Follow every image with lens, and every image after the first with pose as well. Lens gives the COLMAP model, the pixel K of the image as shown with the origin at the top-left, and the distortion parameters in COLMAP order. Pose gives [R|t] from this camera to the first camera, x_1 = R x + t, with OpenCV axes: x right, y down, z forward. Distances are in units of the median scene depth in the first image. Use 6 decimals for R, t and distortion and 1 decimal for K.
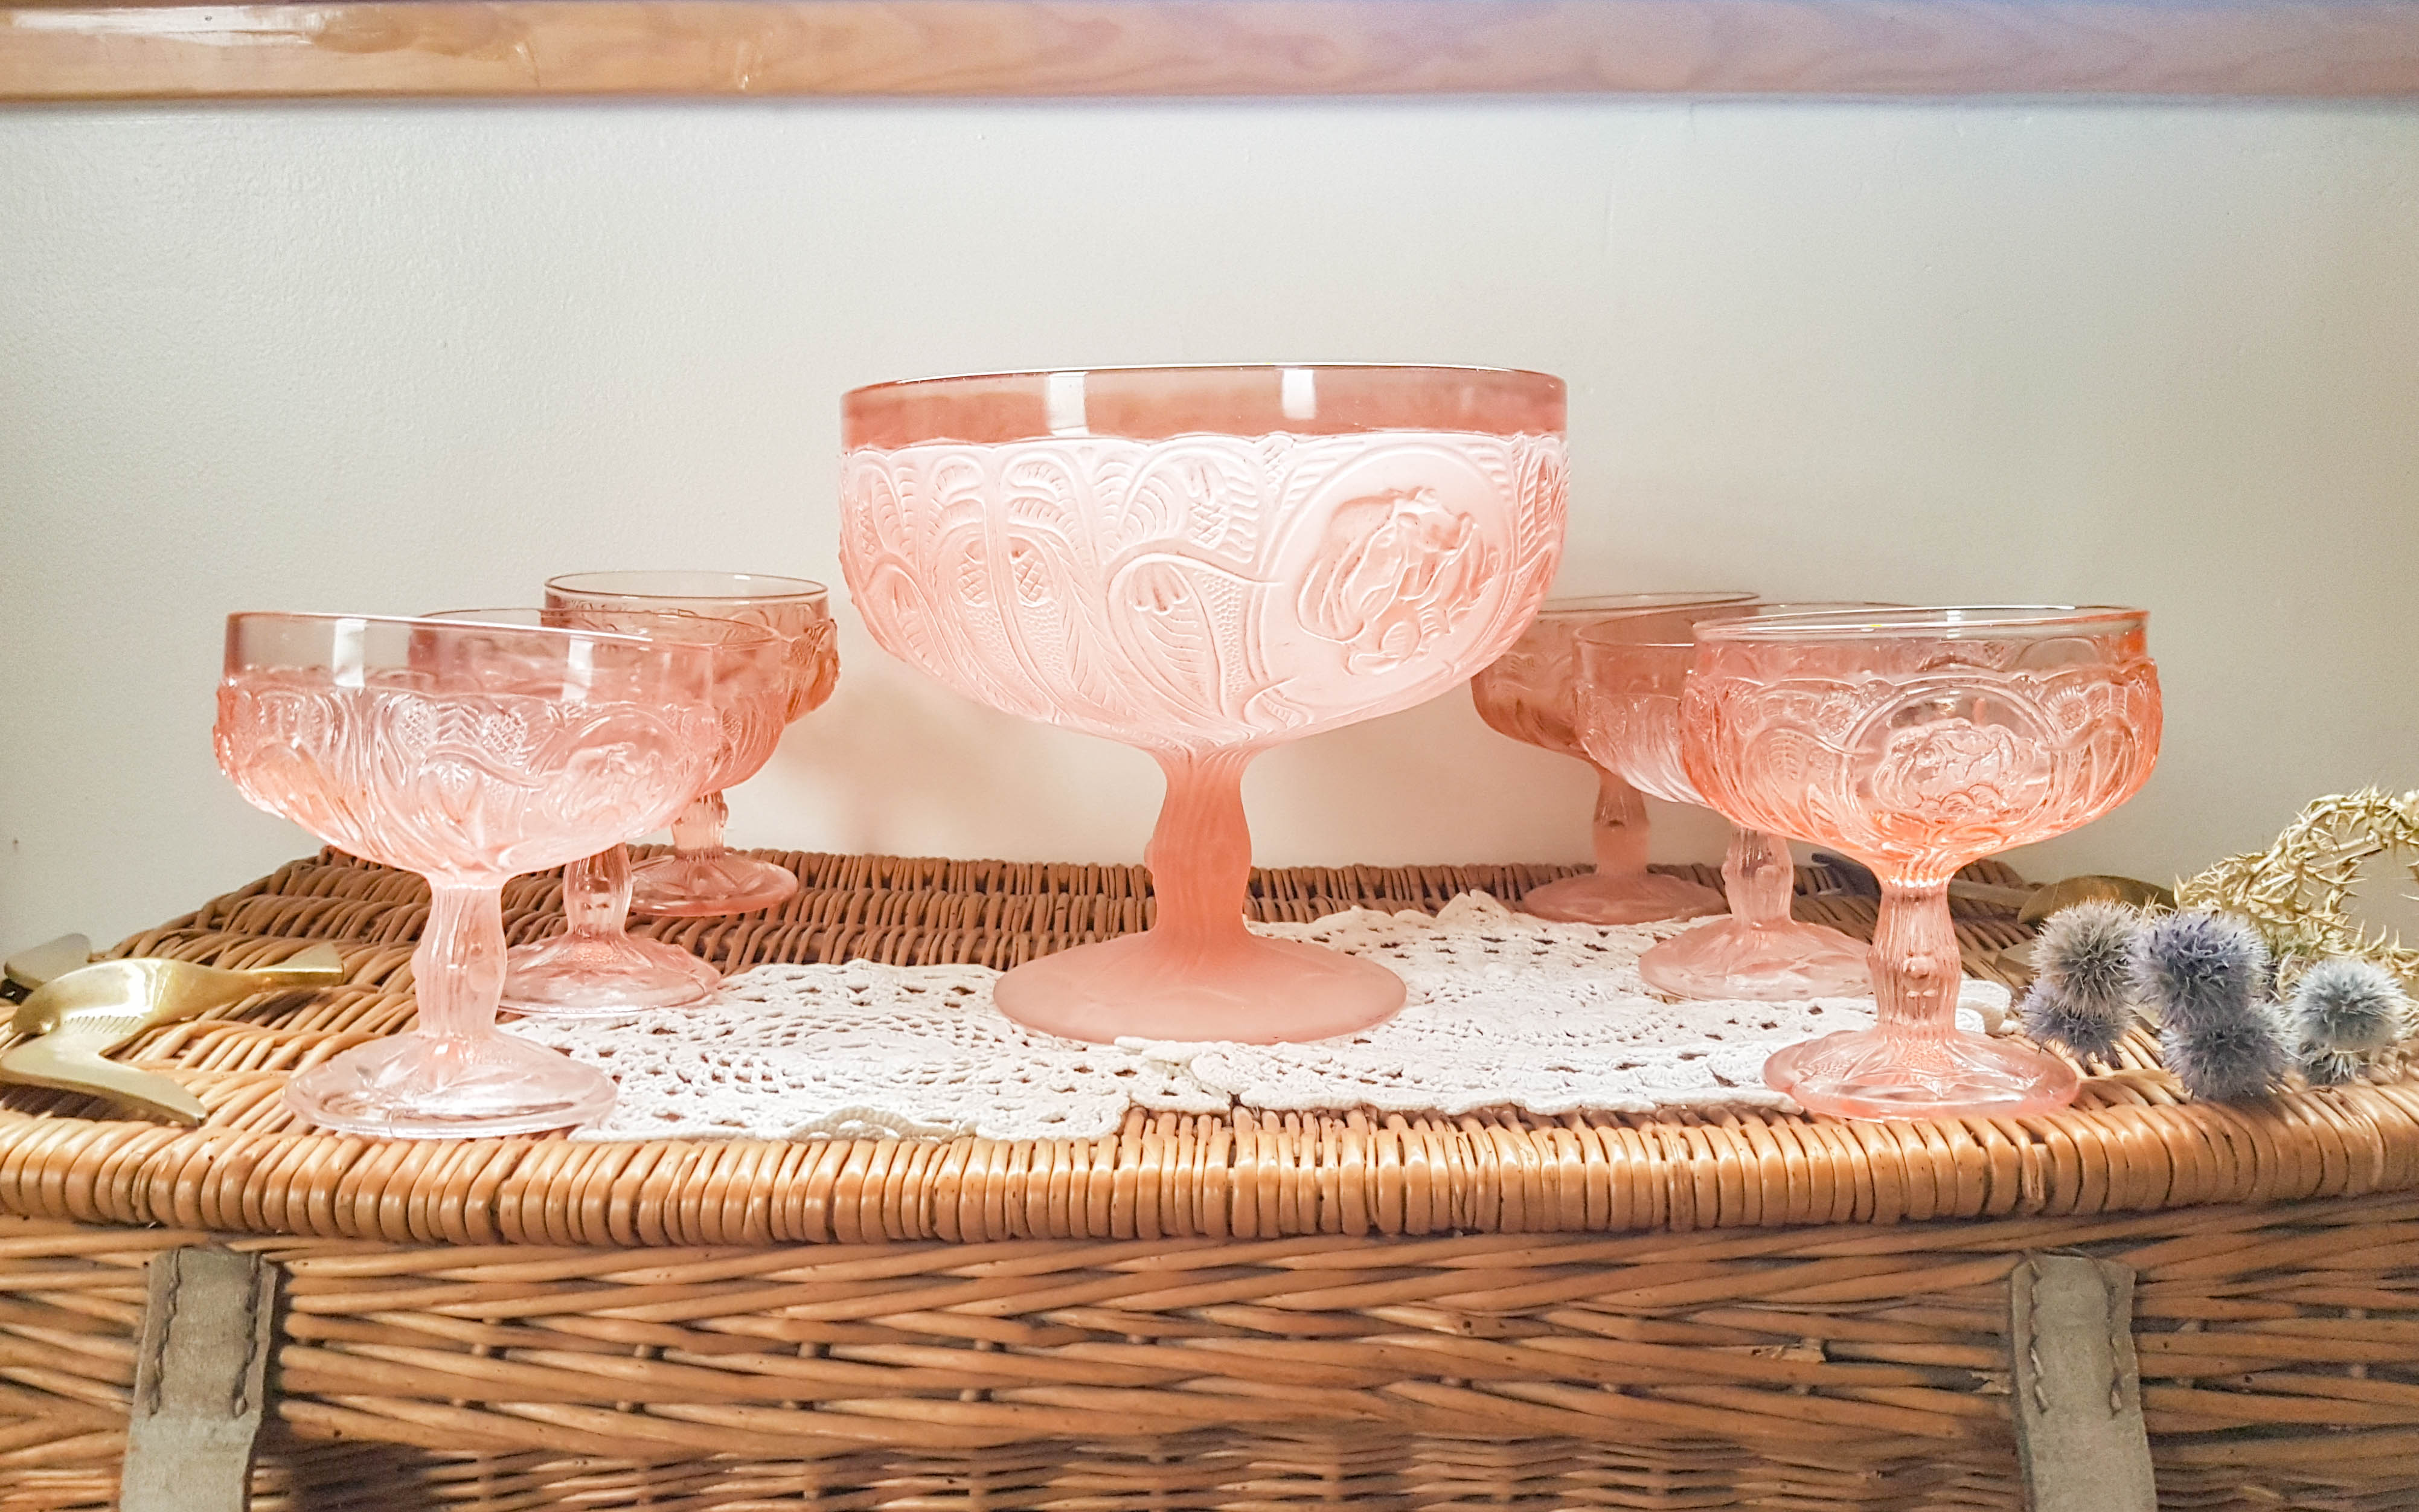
lens RADIAL K [[1870.5, 0, 1155.1], [0, 1870.5, 784.4], [0, 0, 1]] dist [0.163814, -0.000605]
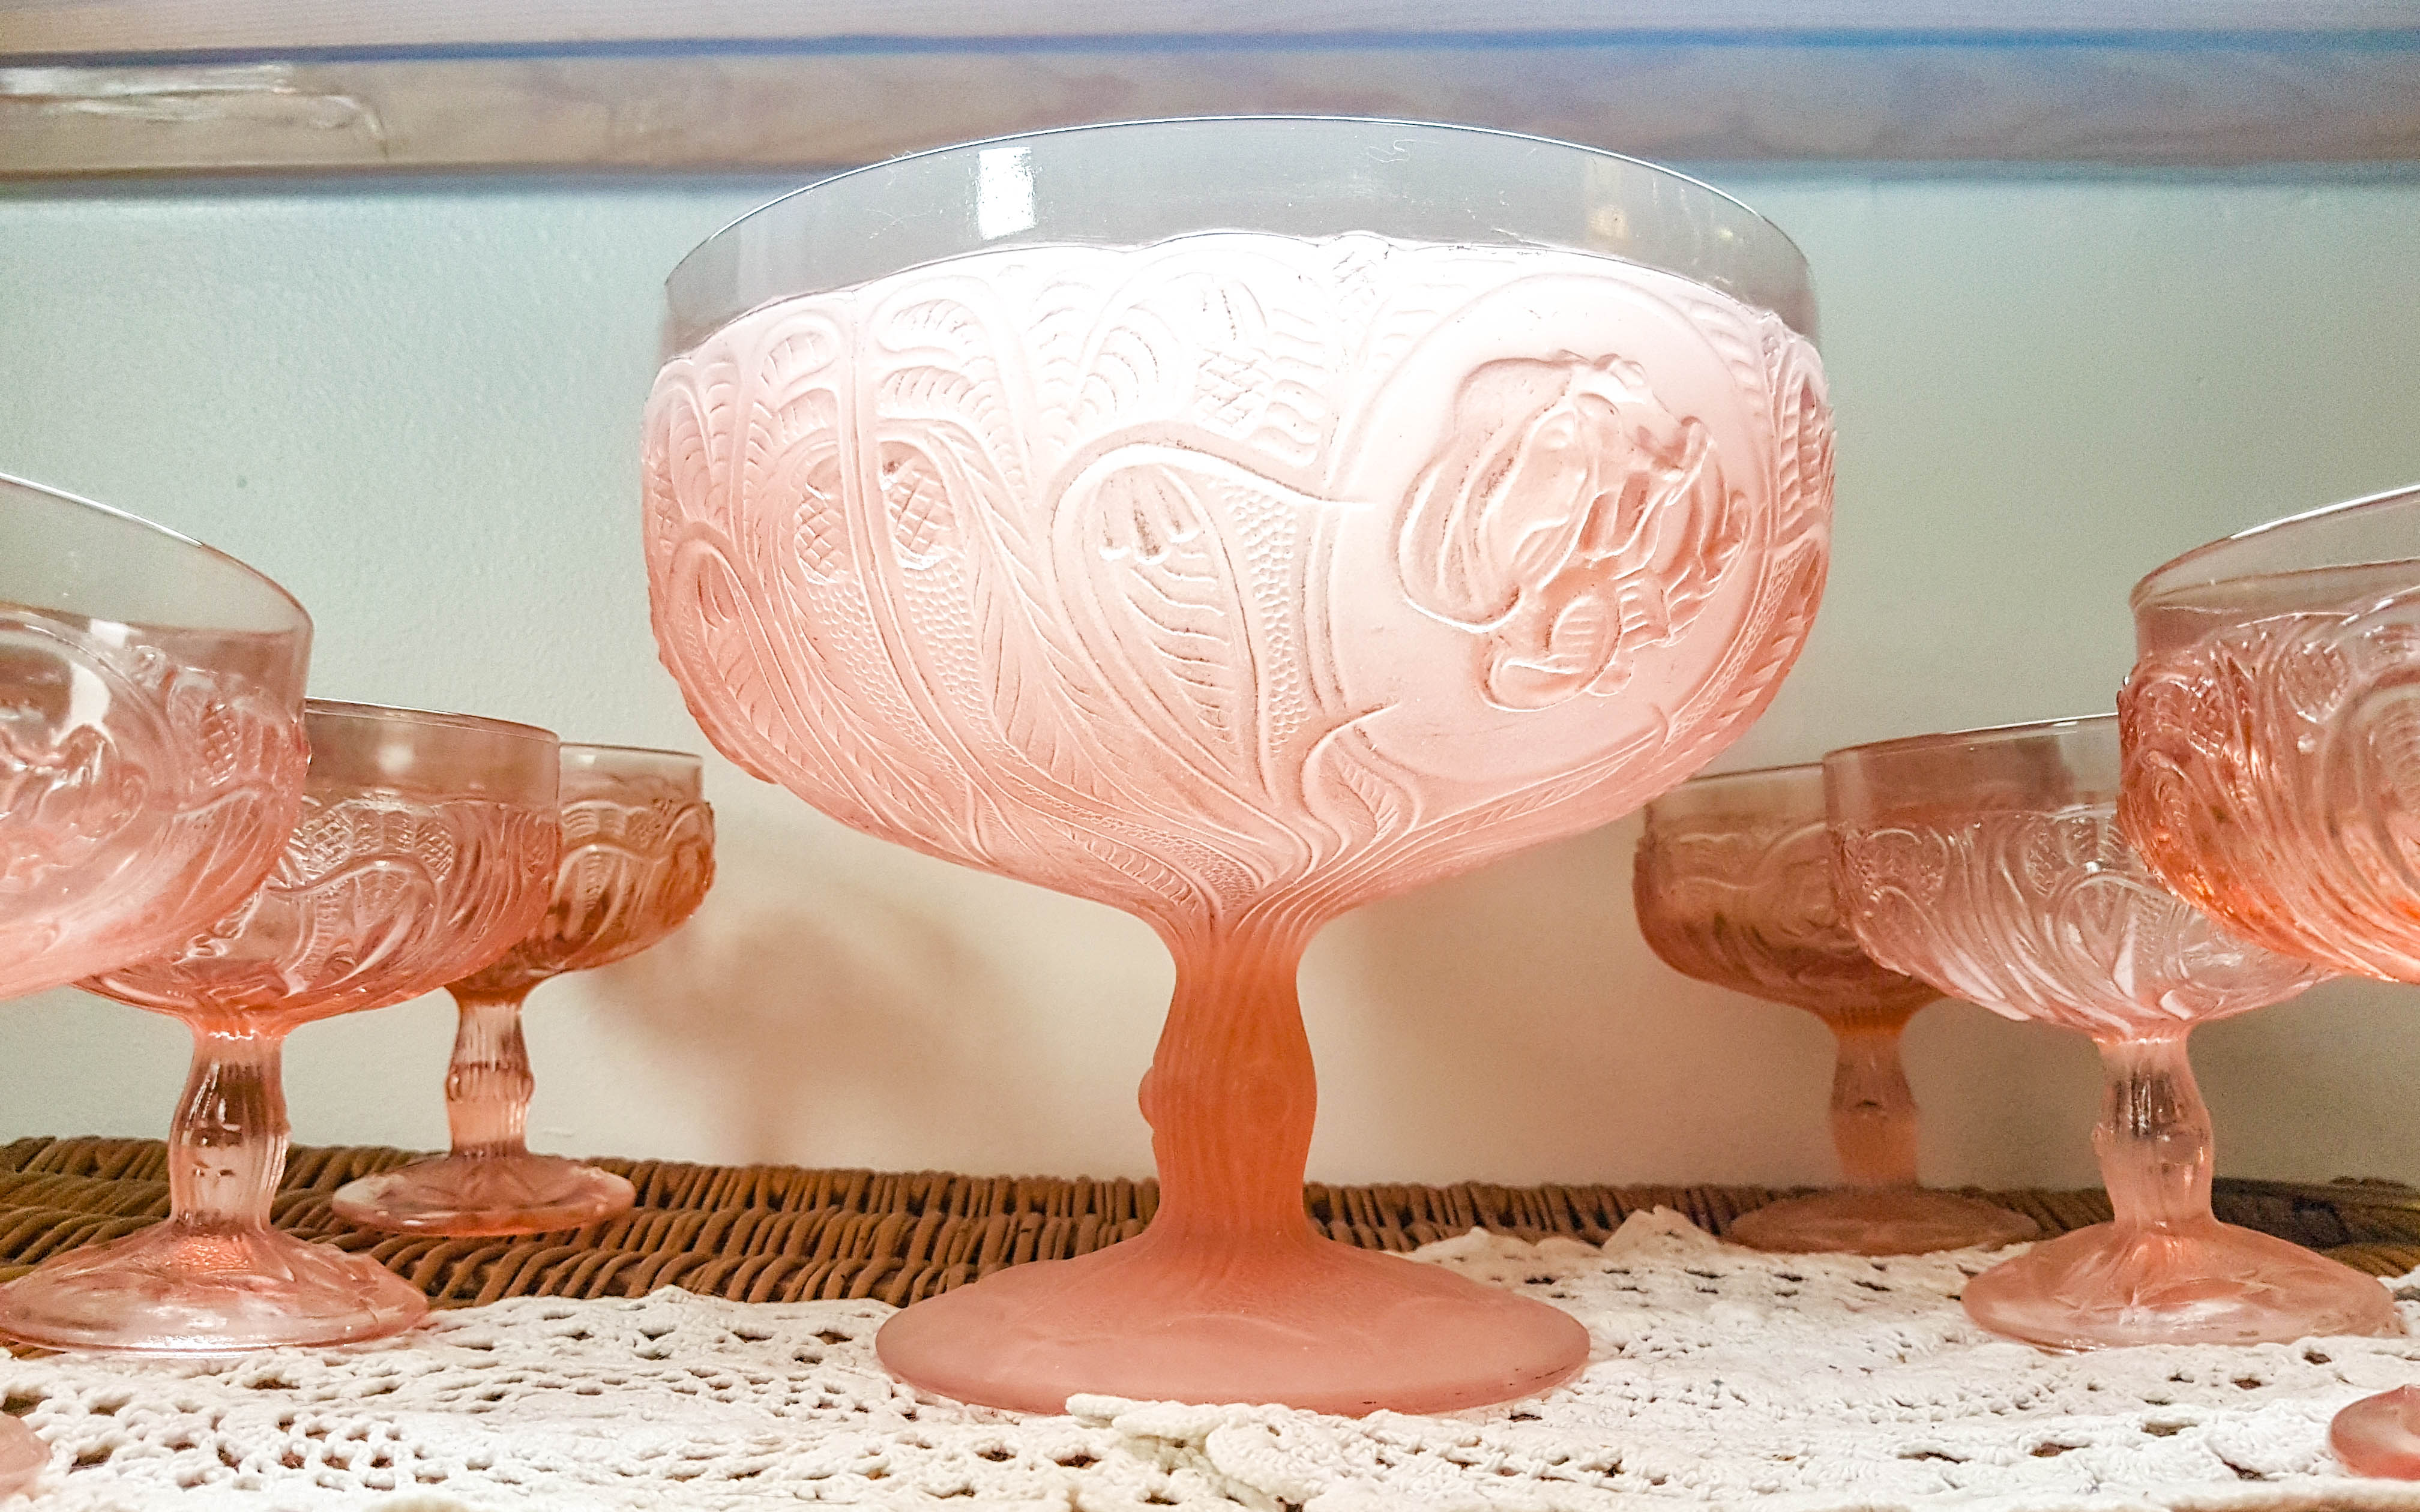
lens RADIAL K [[1873.1, 0, 1174.9], [0, 1873.1, 813.6], [0, 0, 1]] dist [0.253358, -0.592213]
pose [[0.999830, 0.000960, -0.018403, 0.018132], [-0.004876, 0.976828, -0.213971, 0.084649], [0.017772, 0.214025, 0.976667, 0.413107]]
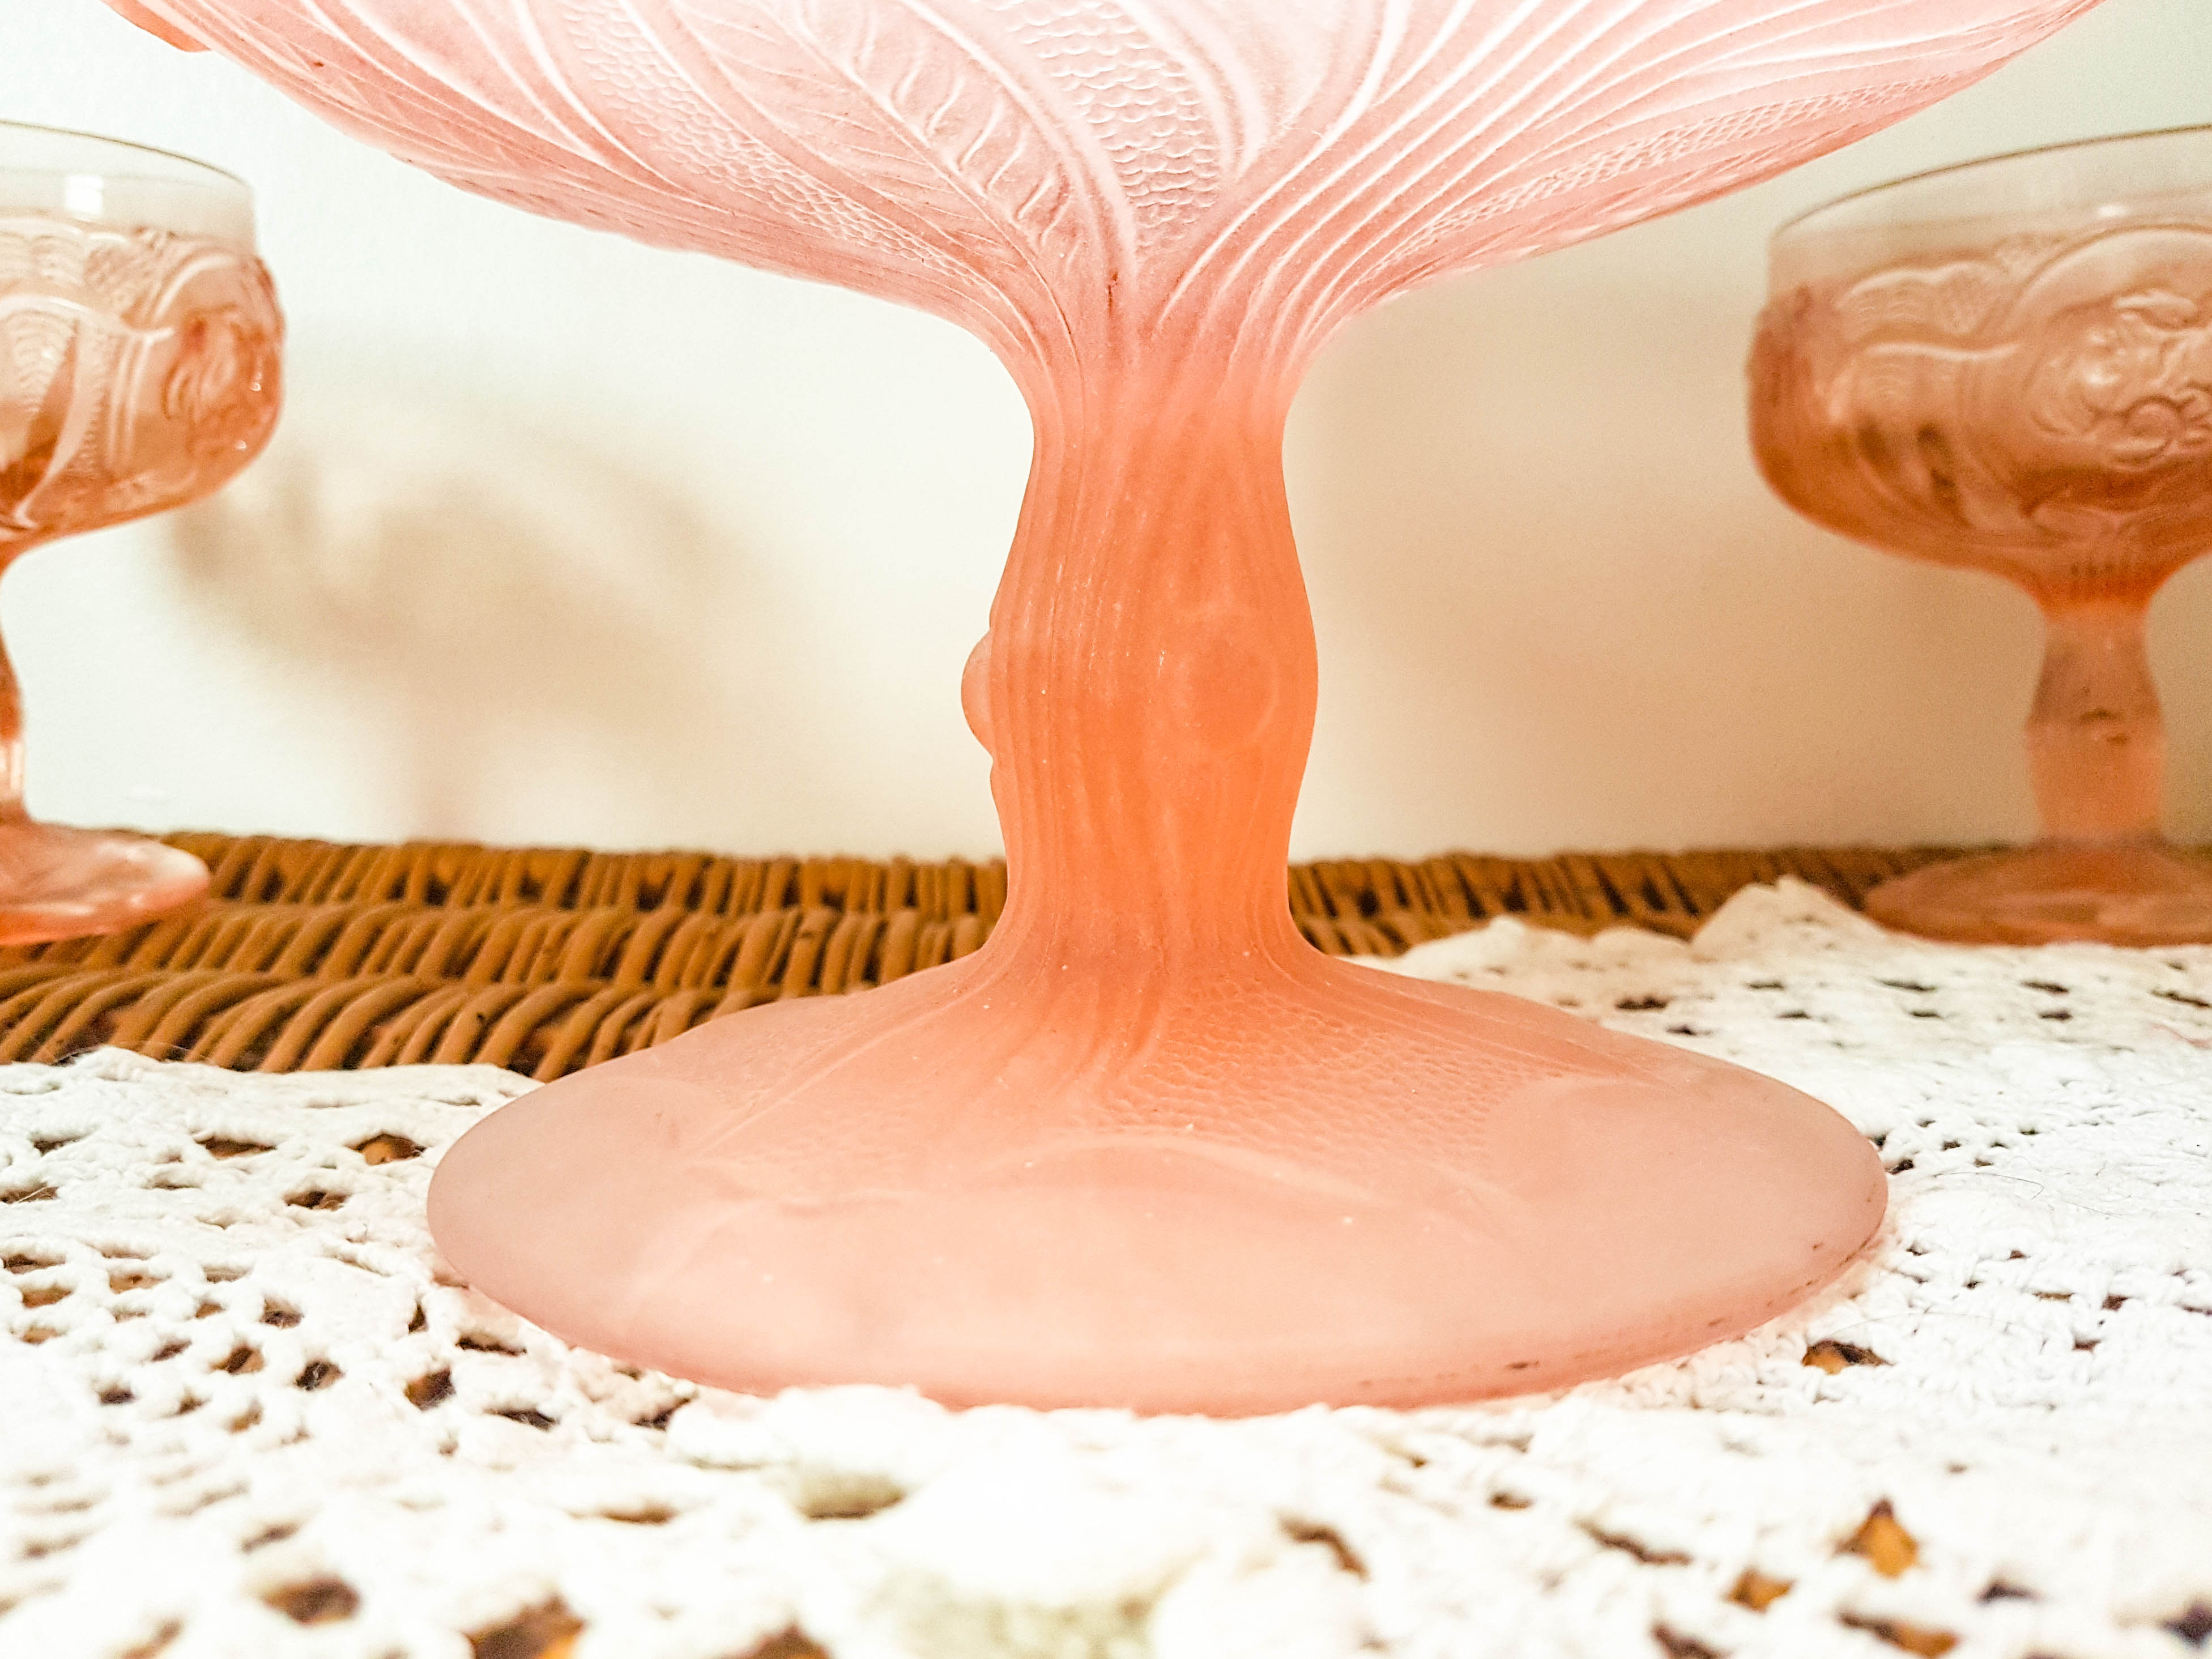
lens RADIAL K [[1804.2, 0, 1082.1], [0, 1804.2, 836.6], [0, 0, 1]] dist [0.202096, -0.447974]
pose [[0.999881, -0.010323, 0.011442, 0.010559], [0.010761, 0.999186, -0.038870, 0.078384], [-0.011031, 0.038988, 0.999179, 0.758236]]
